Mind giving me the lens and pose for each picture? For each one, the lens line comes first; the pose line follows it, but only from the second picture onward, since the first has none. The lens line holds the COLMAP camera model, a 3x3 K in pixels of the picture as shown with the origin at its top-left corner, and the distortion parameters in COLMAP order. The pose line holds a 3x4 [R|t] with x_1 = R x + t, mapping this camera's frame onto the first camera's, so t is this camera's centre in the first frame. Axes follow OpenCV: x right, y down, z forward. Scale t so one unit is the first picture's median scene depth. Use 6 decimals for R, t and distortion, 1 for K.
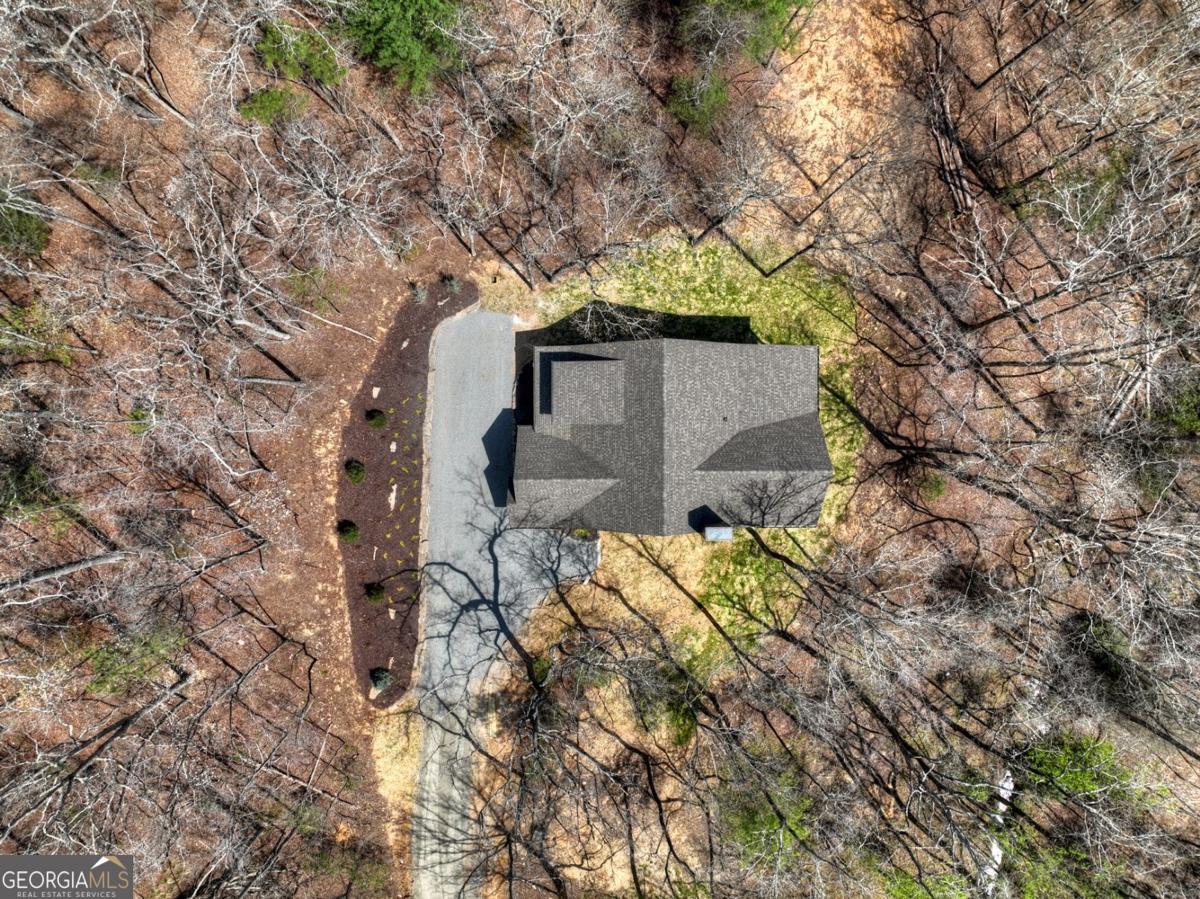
lens RADIAL K [[845.1, 0, 600.0], [0, 845.1, 449.5], [0, 0, 1]] dist [-0.002820, 0.020870]
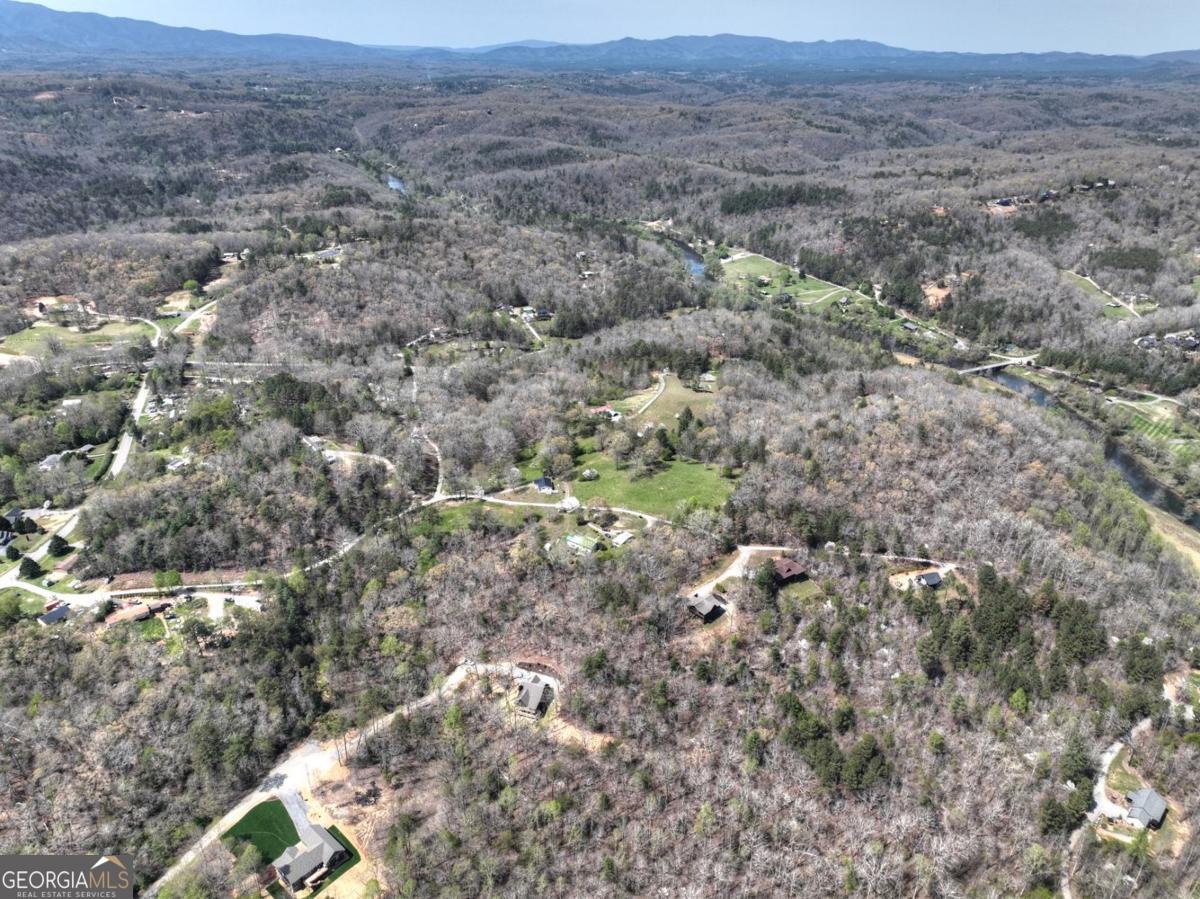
lens RADIAL K [[845.1, 0, 600.0], [0, 845.1, 449.5], [0, 0, 1]] dist [-0.002820, 0.020870]
pose [[-0.345012, 0.394279, -0.851769, 5.237561], [-0.937742, -0.183550, 0.294872, -2.315864], [-0.040080, 0.900474, 0.433059, -4.086716]]
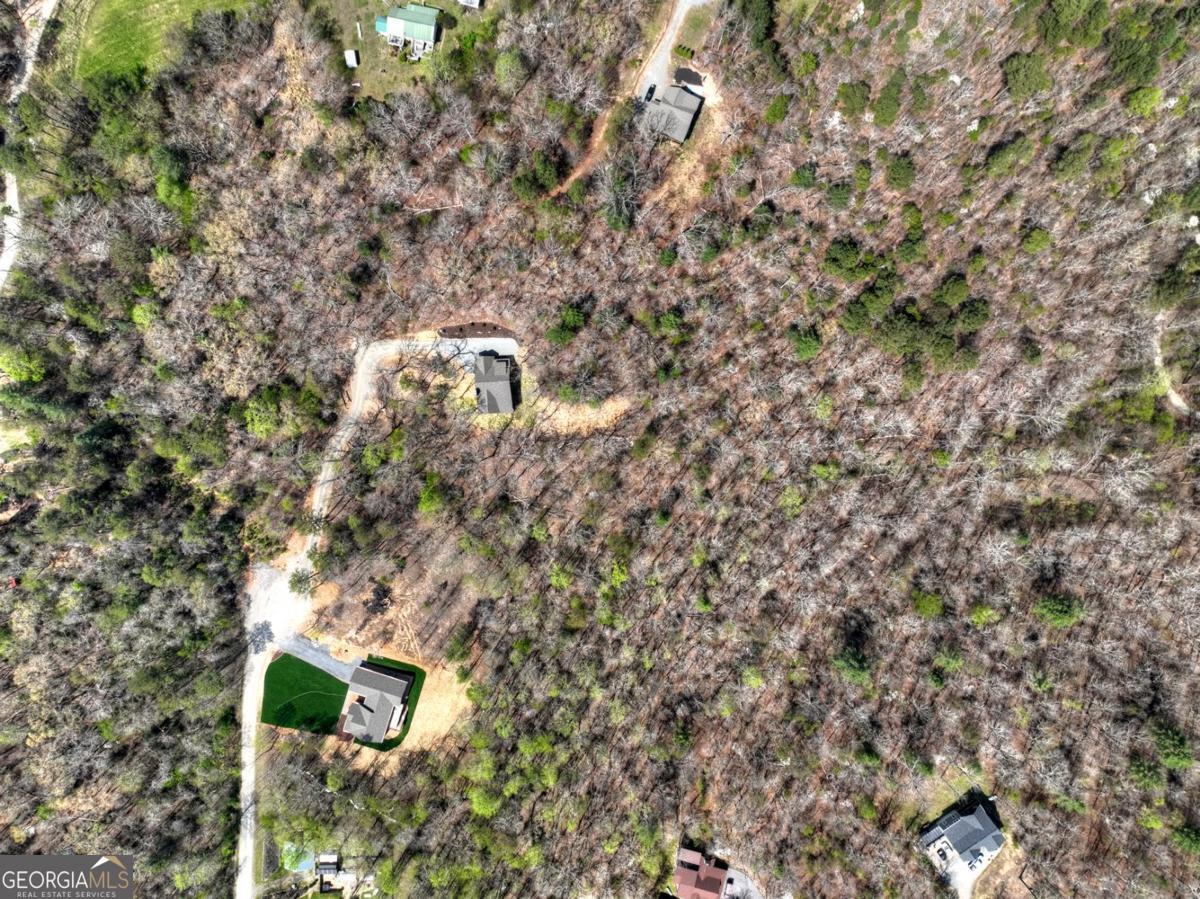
lens RADIAL K [[845.1, 0, 600.0], [0, 845.1, 449.5], [0, 0, 1]] dist [-0.002820, 0.020870]
pose [[0.056638, 0.998382, -0.005139, 0.520268], [-0.998319, 0.056569, -0.012630, -0.559602], [-0.012319, 0.005846, 0.999907, -4.055067]]
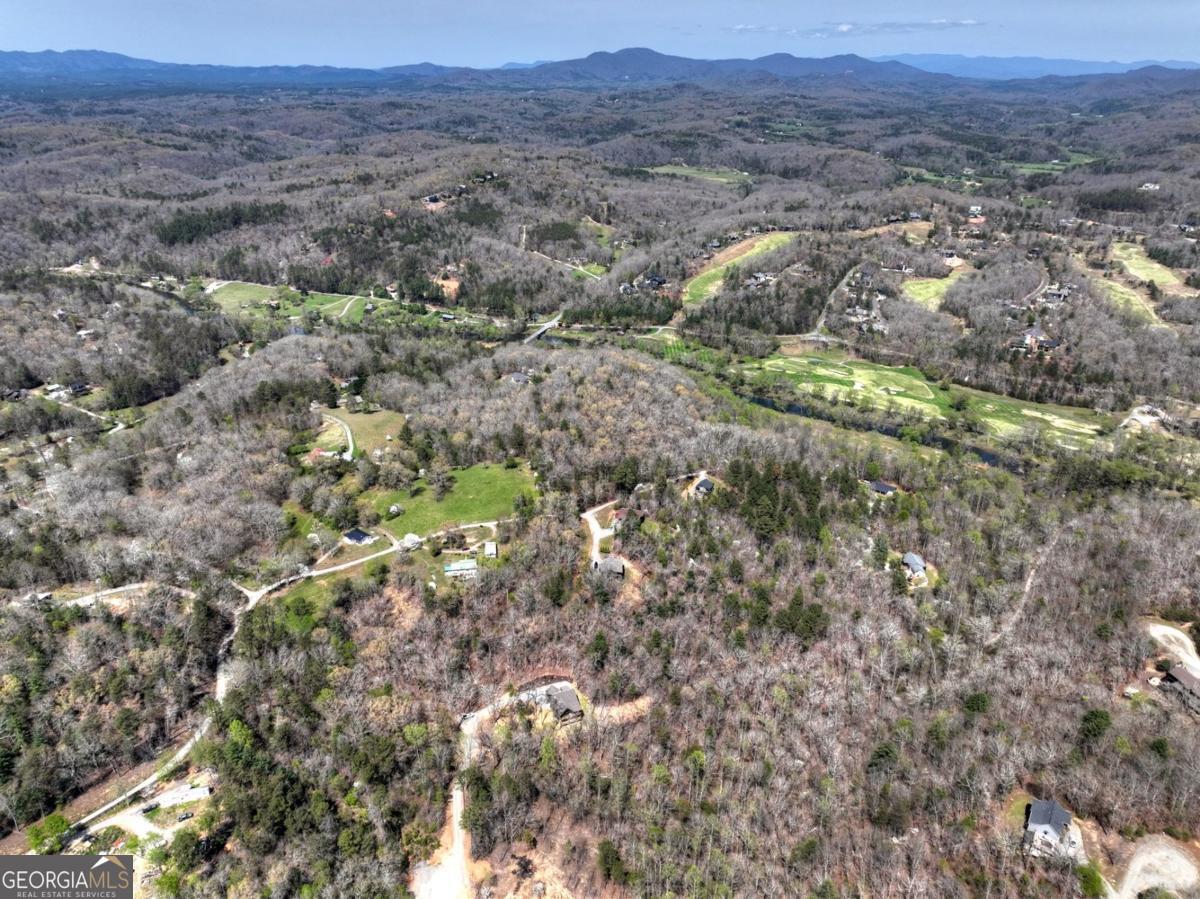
lens RADIAL K [[845.1, 0, 600.0], [0, 845.1, 449.5], [0, 0, 1]] dist [-0.002820, 0.020870]
pose [[0.410704, 0.372602, -0.832160, 5.507185], [-0.911253, 0.137059, -0.388372, 2.253252], [-0.030653, 0.917814, 0.395825, -3.954035]]
